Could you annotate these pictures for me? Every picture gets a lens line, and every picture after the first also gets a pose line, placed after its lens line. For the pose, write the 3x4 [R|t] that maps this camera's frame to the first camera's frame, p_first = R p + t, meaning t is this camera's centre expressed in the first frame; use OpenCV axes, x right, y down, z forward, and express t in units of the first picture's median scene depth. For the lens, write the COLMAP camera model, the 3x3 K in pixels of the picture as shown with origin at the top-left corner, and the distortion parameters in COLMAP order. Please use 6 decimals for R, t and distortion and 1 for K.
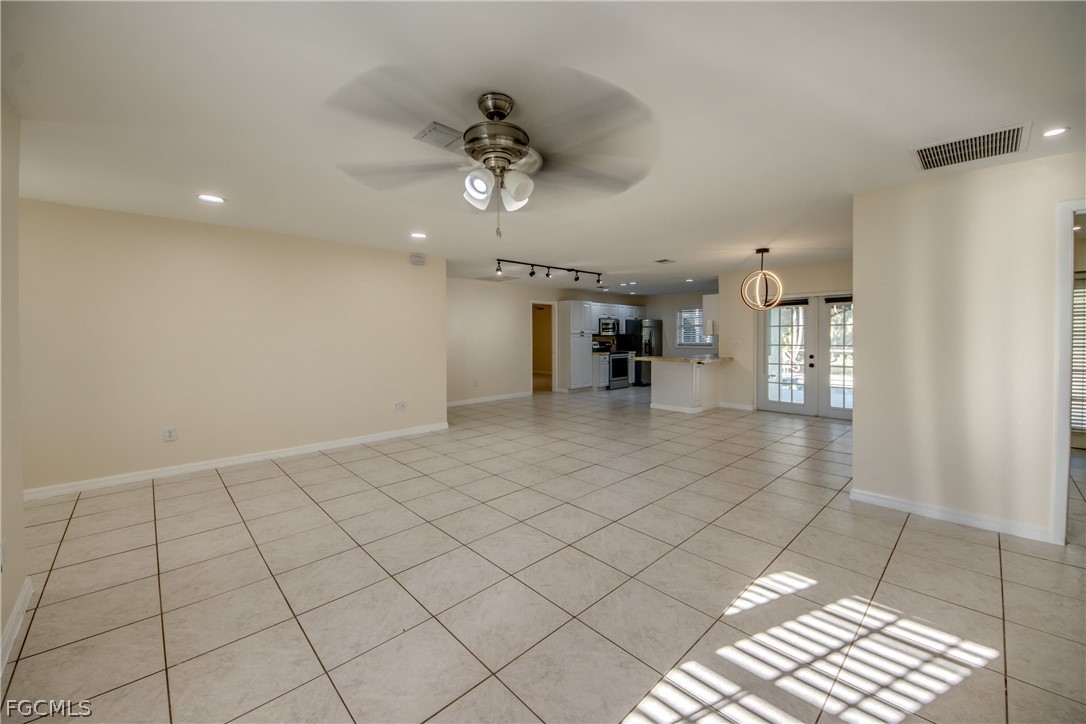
lens RADIAL K [[418.5, 0, 523.5], [0, 418.5, 343.1], [0, 0, 1]] dist [0.001067, 0.000040]
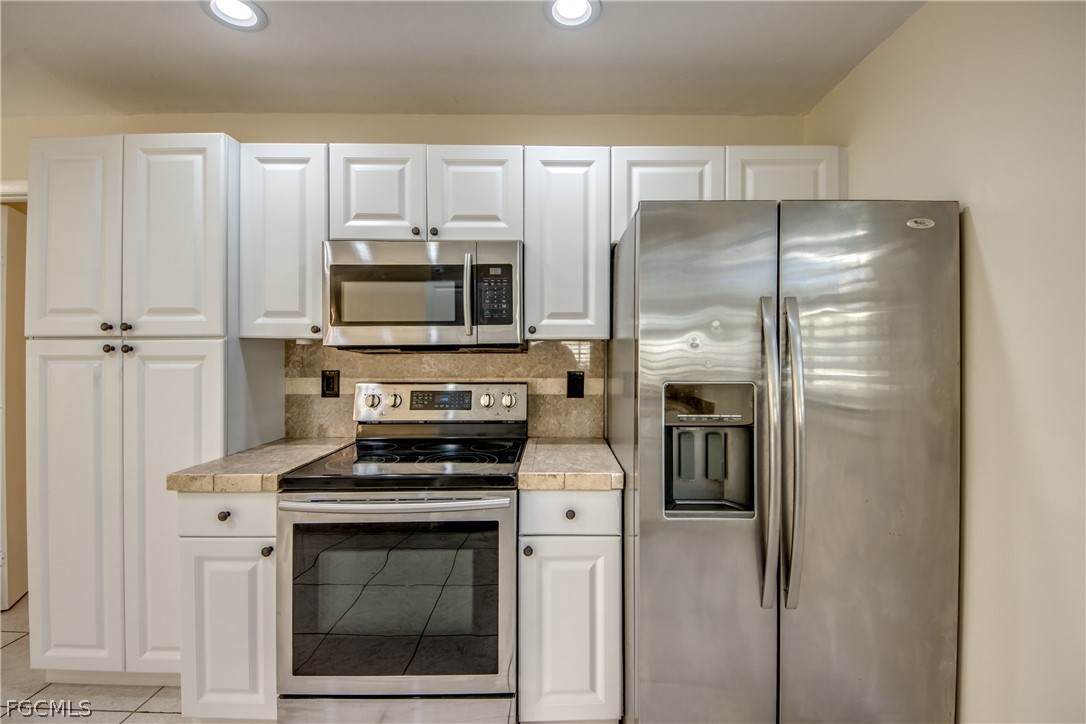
lens RADIAL K [[458.5, 0, 545.3], [0, 458.5, 351.2], [0, 0, 1]] dist [0.022197, 0.000015]
pose [[0.750520, 0.002175, -0.660844, 0.373959], [-0.013076, 0.999848, -0.011560, -0.016617], [0.660718, 0.017317, 0.750434, 0.960424]]
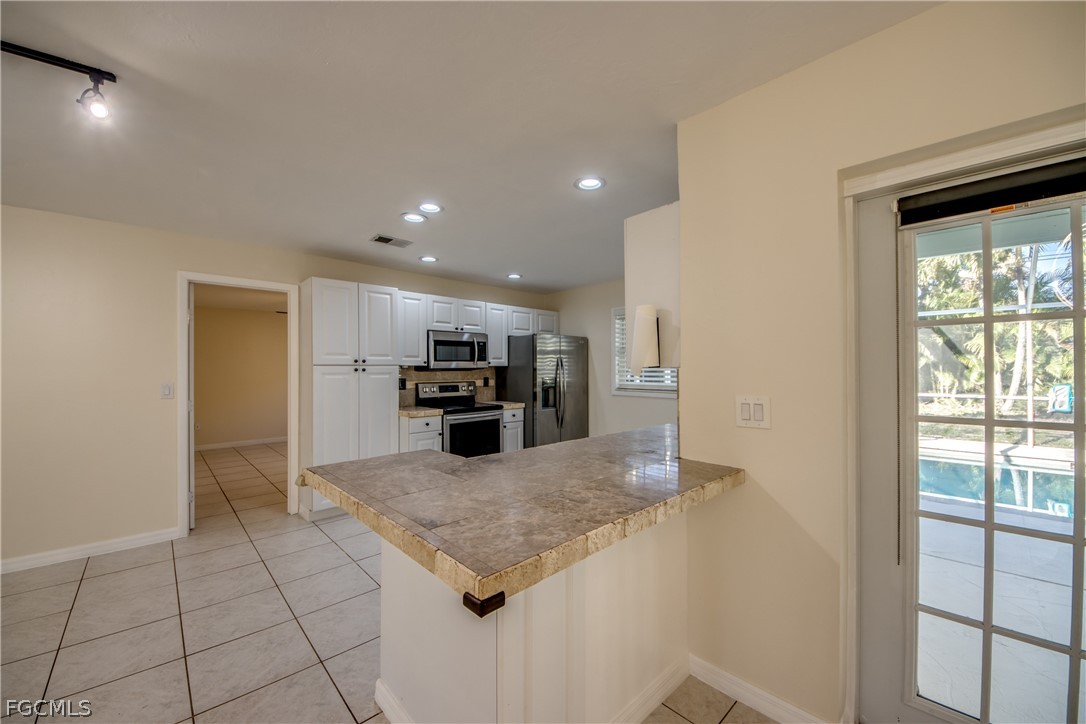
lens RADIAL K [[410.9, 0, 537.2], [0, 410.9, 368.7], [0, 0, 1]] dist [-0.000171, -0.000082]
pose [[0.999440, -0.001904, 0.033418, 0.291348], [0.002543, 0.999815, -0.019069, -0.010714], [-0.033375, 0.019143, 0.999260, 0.595081]]
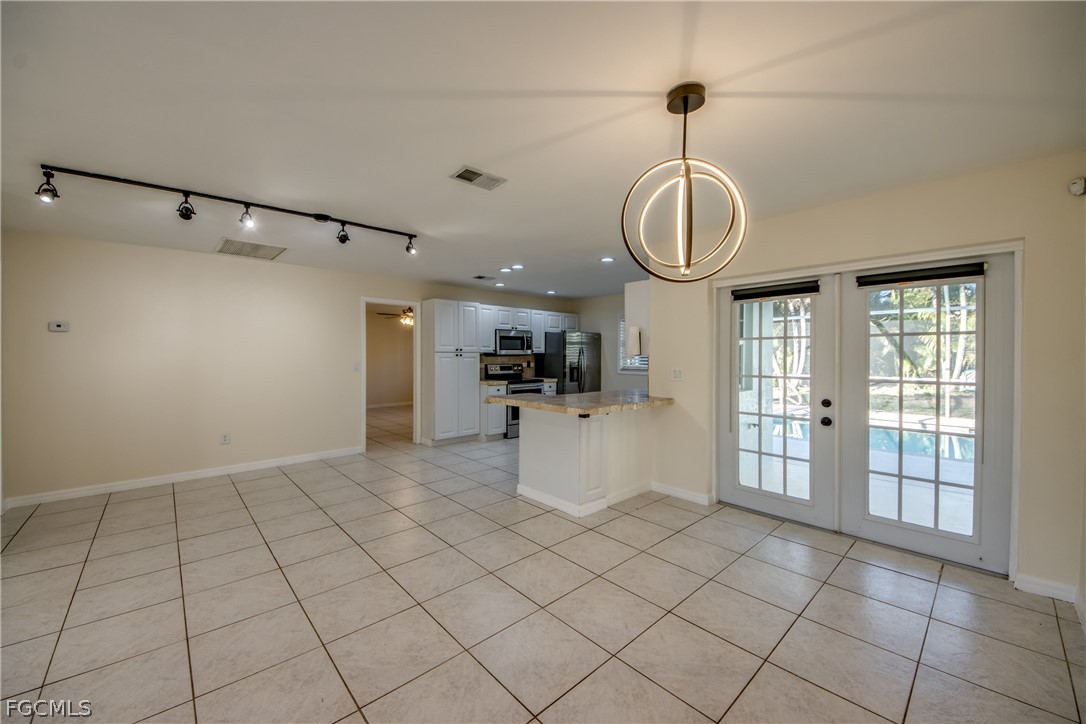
lens RADIAL K [[412.7, 0, 525.4], [0, 412.7, 358.8], [0, 0, 1]] dist [-0.001231, -0.000403]
pose [[0.999952, 0.004866, -0.008472, 0.242961], [-0.004926, 0.999963, -0.007082, -0.008168], [0.008437, 0.007124, 0.999939, 0.366909]]
